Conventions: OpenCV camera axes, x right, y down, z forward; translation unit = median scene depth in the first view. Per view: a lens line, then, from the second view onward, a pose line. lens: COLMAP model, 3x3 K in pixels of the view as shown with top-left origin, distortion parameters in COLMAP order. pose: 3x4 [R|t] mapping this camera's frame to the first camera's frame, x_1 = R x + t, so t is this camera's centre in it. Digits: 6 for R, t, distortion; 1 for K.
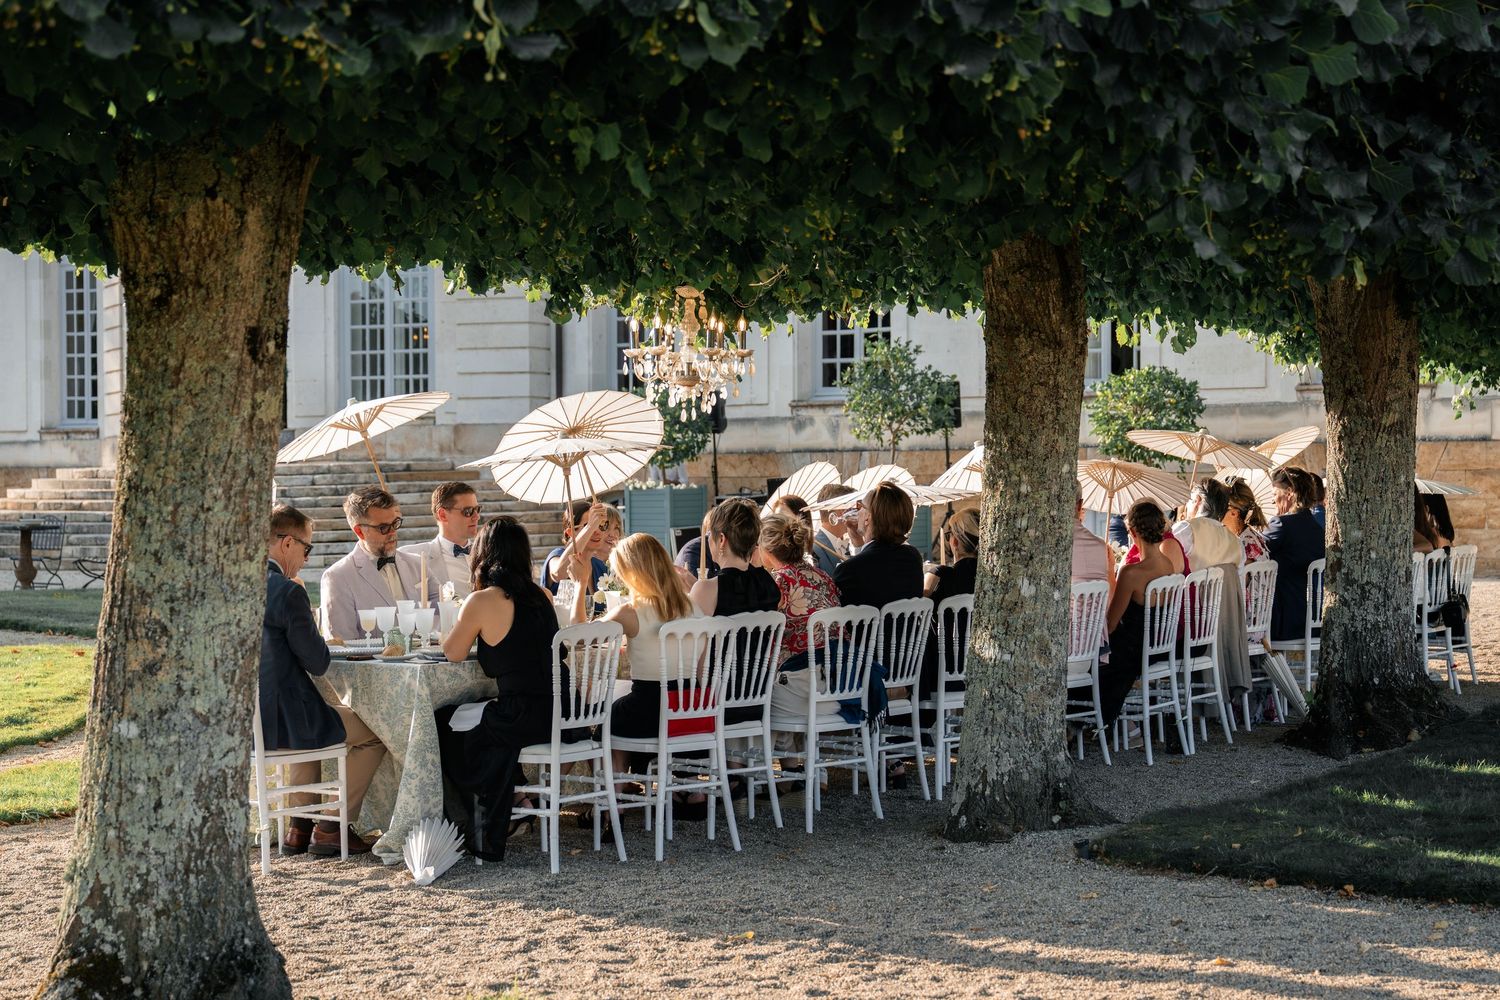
lens RADIAL K [[2912.4, 0, 750.0], [0, 2912.4, 500.0], [0, 0, 1]] dist [-0.004717, -0.063028]
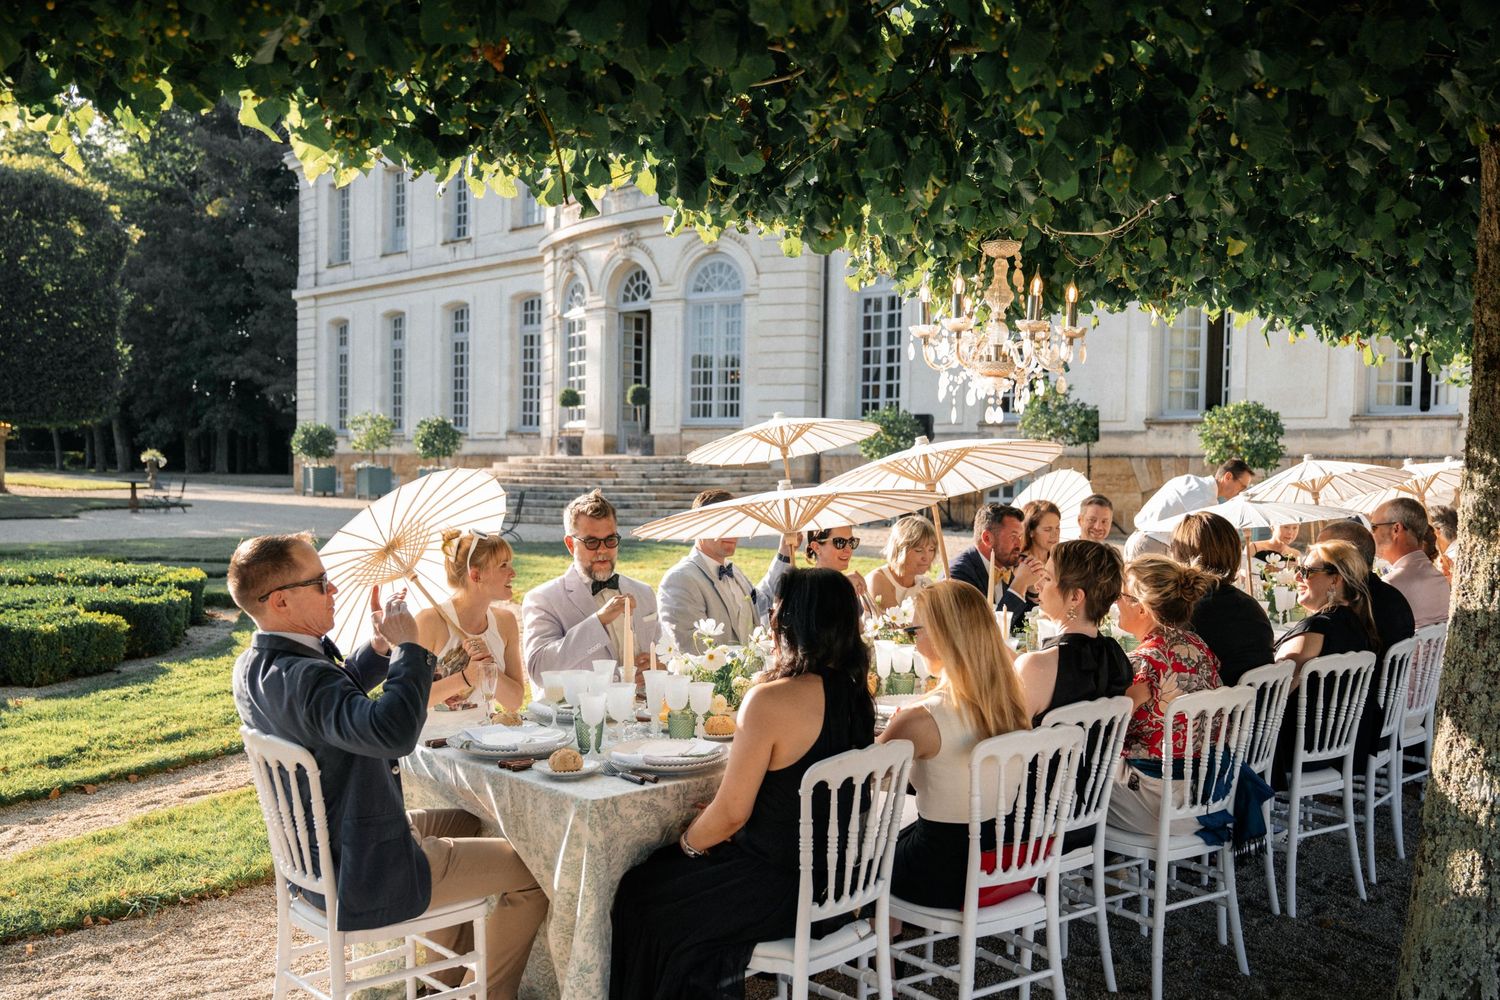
lens RADIAL K [[1326.9, 0, 754.2], [0, 1326.9, 518.0], [0, 0, 1]] dist [-0.028701, -0.007206]
pose [[0.992919, 0.026354, -0.115832, -0.041091], [-0.022316, 0.999102, 0.036022, -0.013464], [0.116678, -0.033182, 0.992615, 0.637331]]
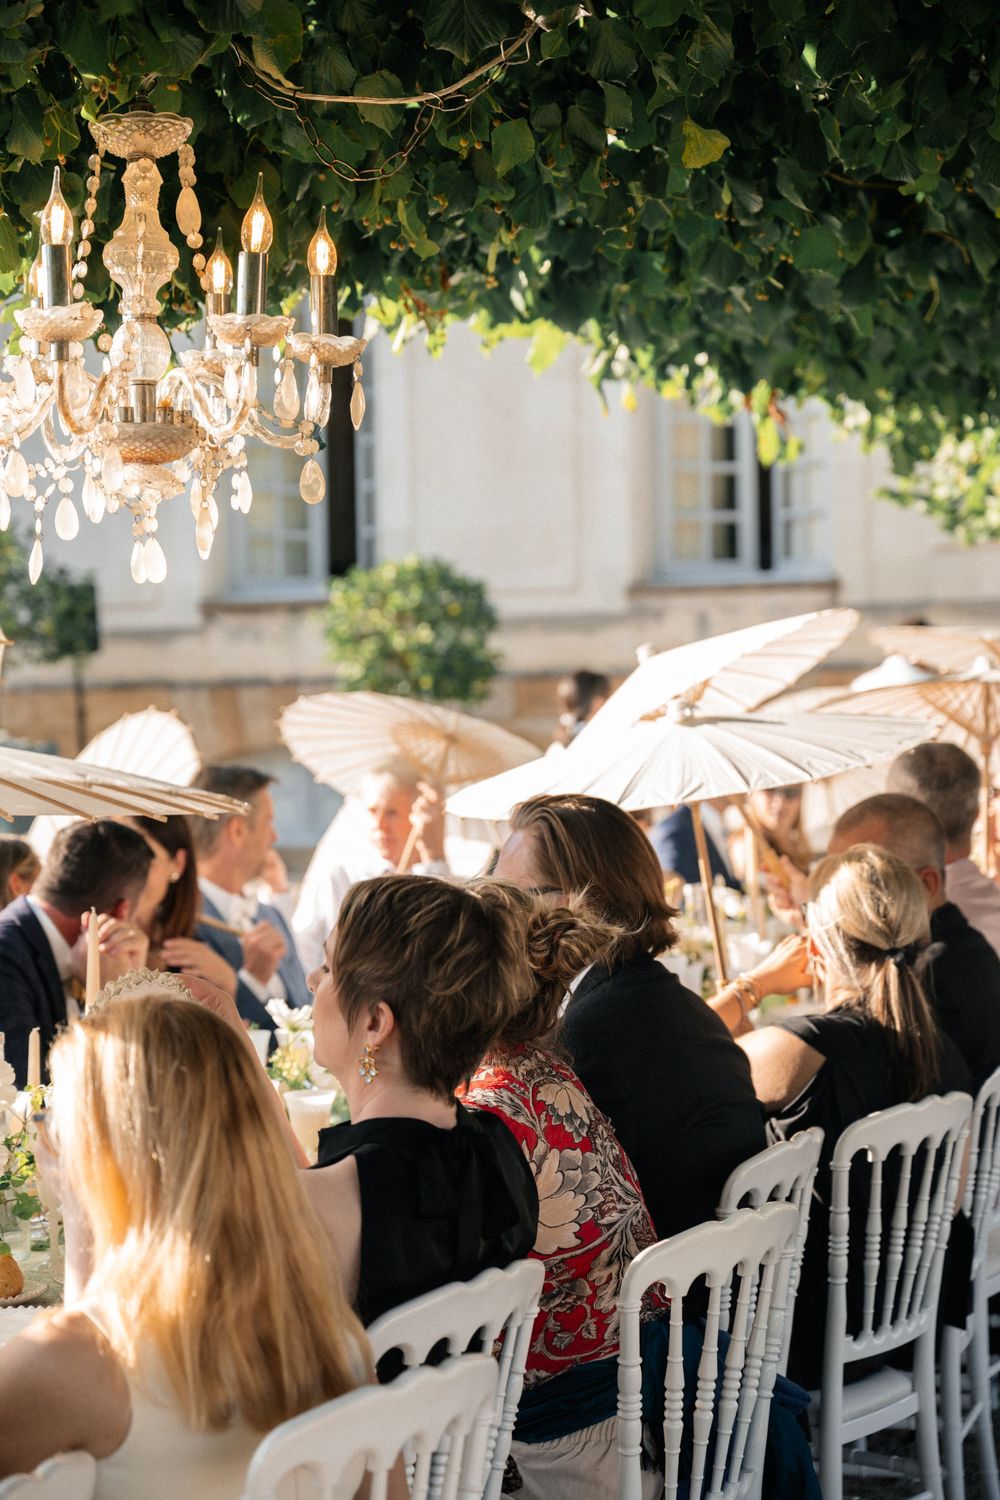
lens RADIAL K [[2983.6, 0, 500.0], [0, 2983.6, 750.0], [0, 0, 1]] dist [-0.039147, -0.037924]
pose [[0.955566, -0.016083, 0.294339, -0.072409], [0.015329, 0.999871, 0.004870, -0.011409], [-0.294379, -0.000142, 0.955689, 0.688513]]
